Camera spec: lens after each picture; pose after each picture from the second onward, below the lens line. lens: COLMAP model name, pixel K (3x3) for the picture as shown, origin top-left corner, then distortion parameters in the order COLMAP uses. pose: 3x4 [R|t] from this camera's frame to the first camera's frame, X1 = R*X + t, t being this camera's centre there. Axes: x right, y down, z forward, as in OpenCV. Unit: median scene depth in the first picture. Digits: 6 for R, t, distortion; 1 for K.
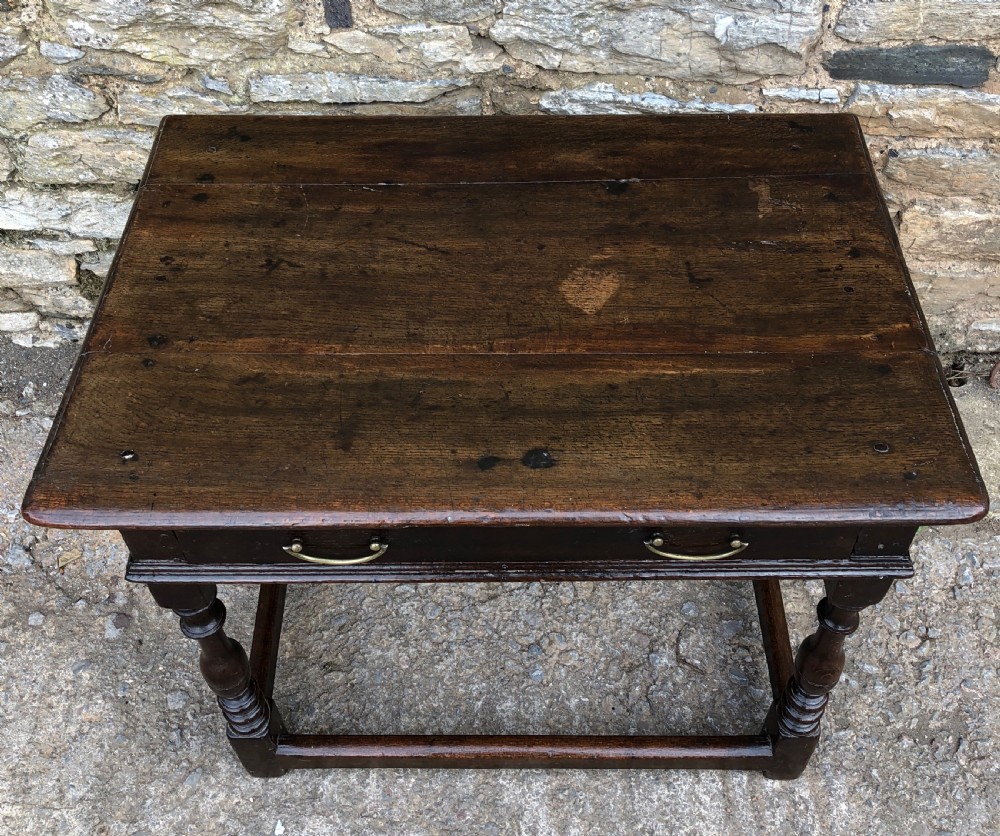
lens RADIAL K [[1092.9, 0, 500.0], [0, 1092.9, 281.2], [0, 0, 1]] dist [0.074662, -0.160102]
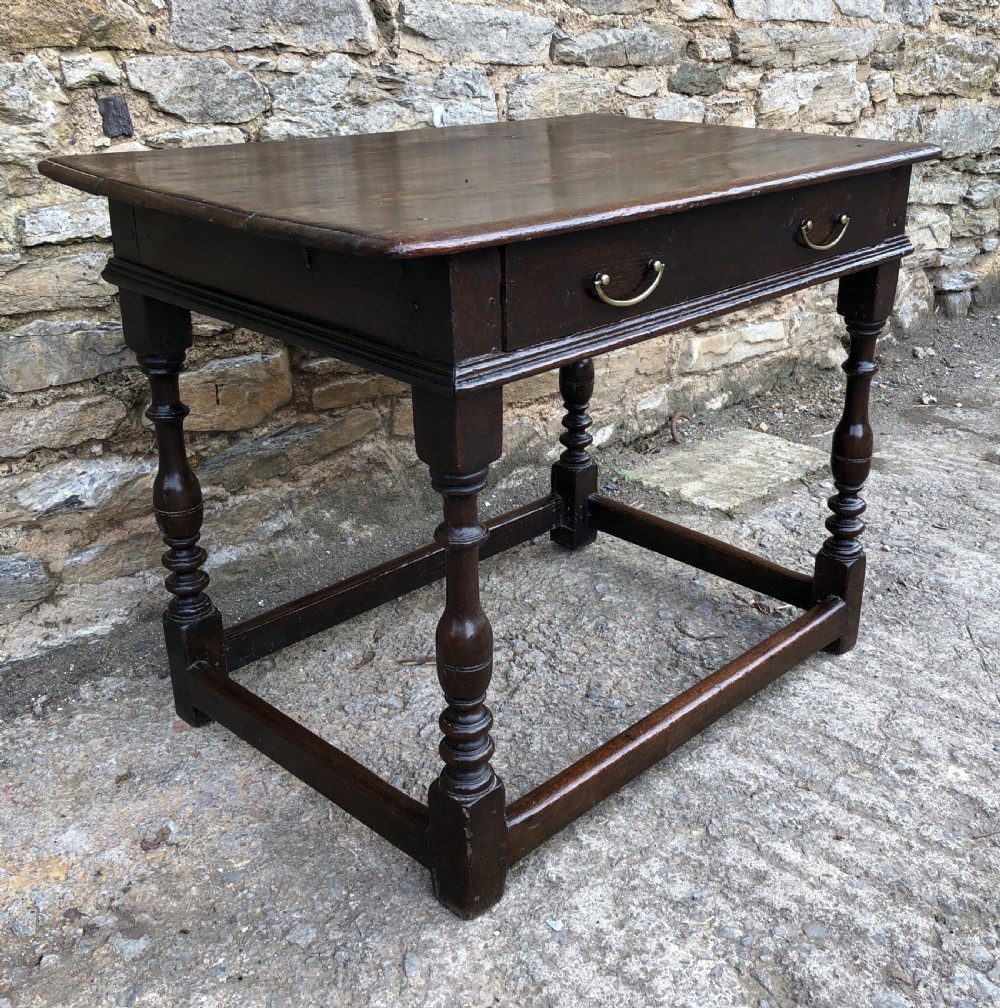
lens RADIAL K [[1179.0, 0, 549.5], [0, 1179.0, 433.2], [0, 0, 1]] dist [0.074641, -0.182348]
pose [[0.682937, -0.232198, 0.692590, -0.653537], [0.509821, 0.830532, -0.224272, 0.381143], [-0.523143, 0.506261, 0.685581, 0.269711]]
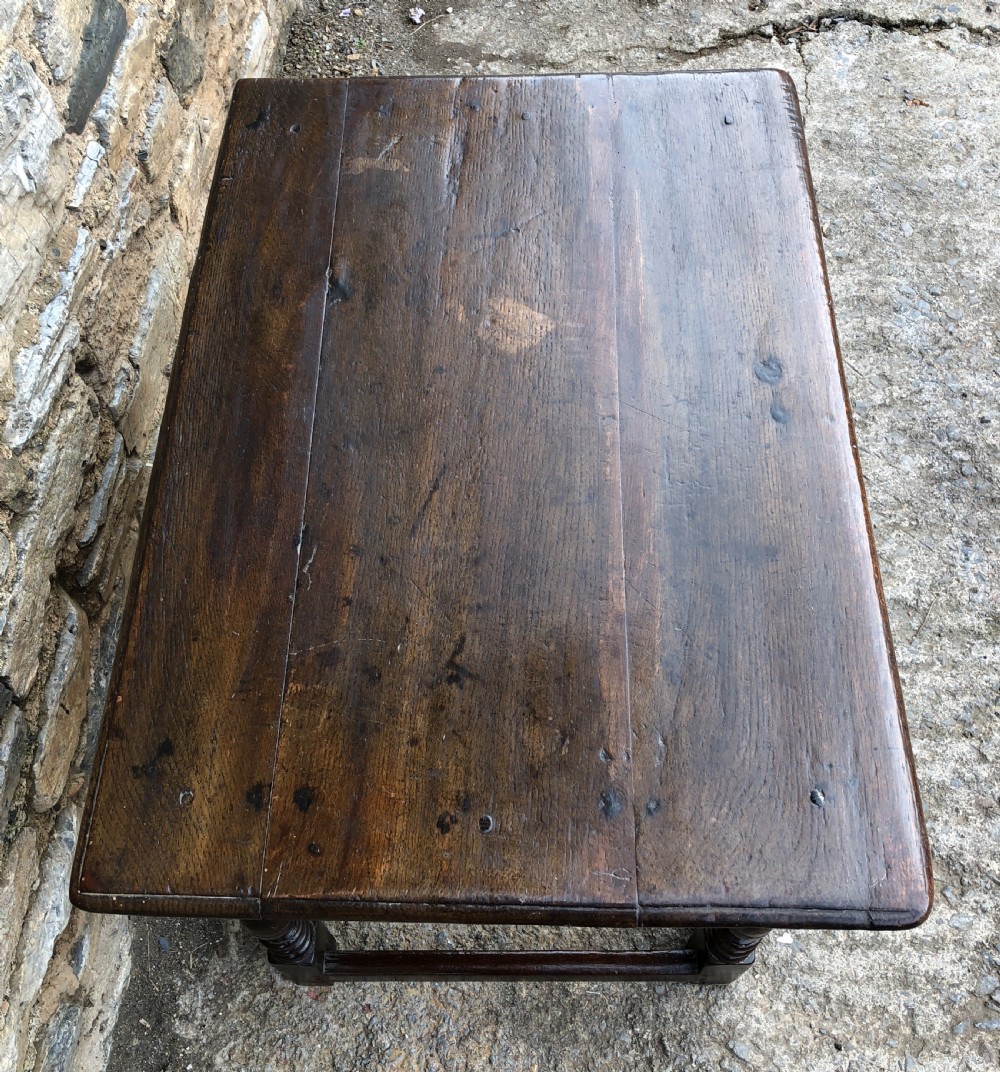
lens RADIAL K [[1154.9, 0, 473.0], [0, 1154.9, 555.8], [0, 0, 1]] dist [0.010107, 0.007695]
pose [[0.019393, -0.855913, 0.516756, -0.416894], [0.746201, 0.356389, 0.562291, -0.356011], [-0.665439, 0.374700, 0.645594, 0.400527]]
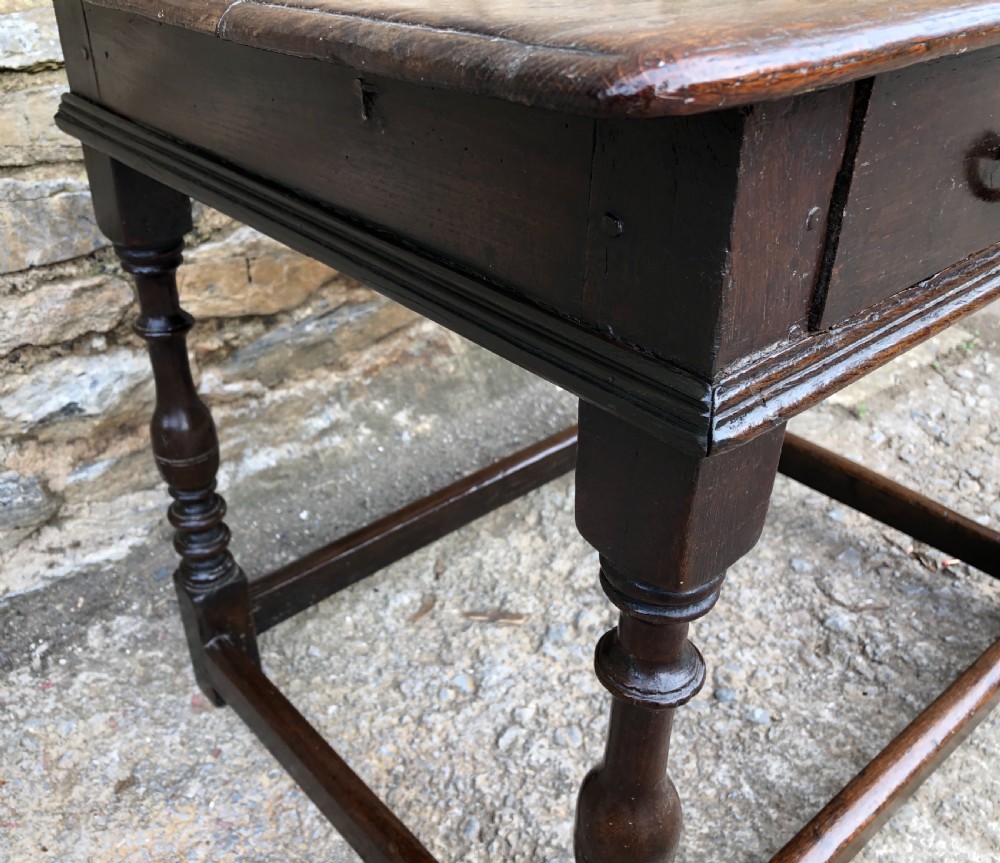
lens RADIAL K [[952.3, 0, 421.3], [0, 952.3, 420.0], [0, 0, 1]] dist [0.024406, -0.030349]
pose [[0.777324, -0.322594, 0.540092, -0.405369], [0.453457, 0.882385, -0.125591, 0.186675], [-0.436055, 0.342534, 0.832182, 0.569706]]
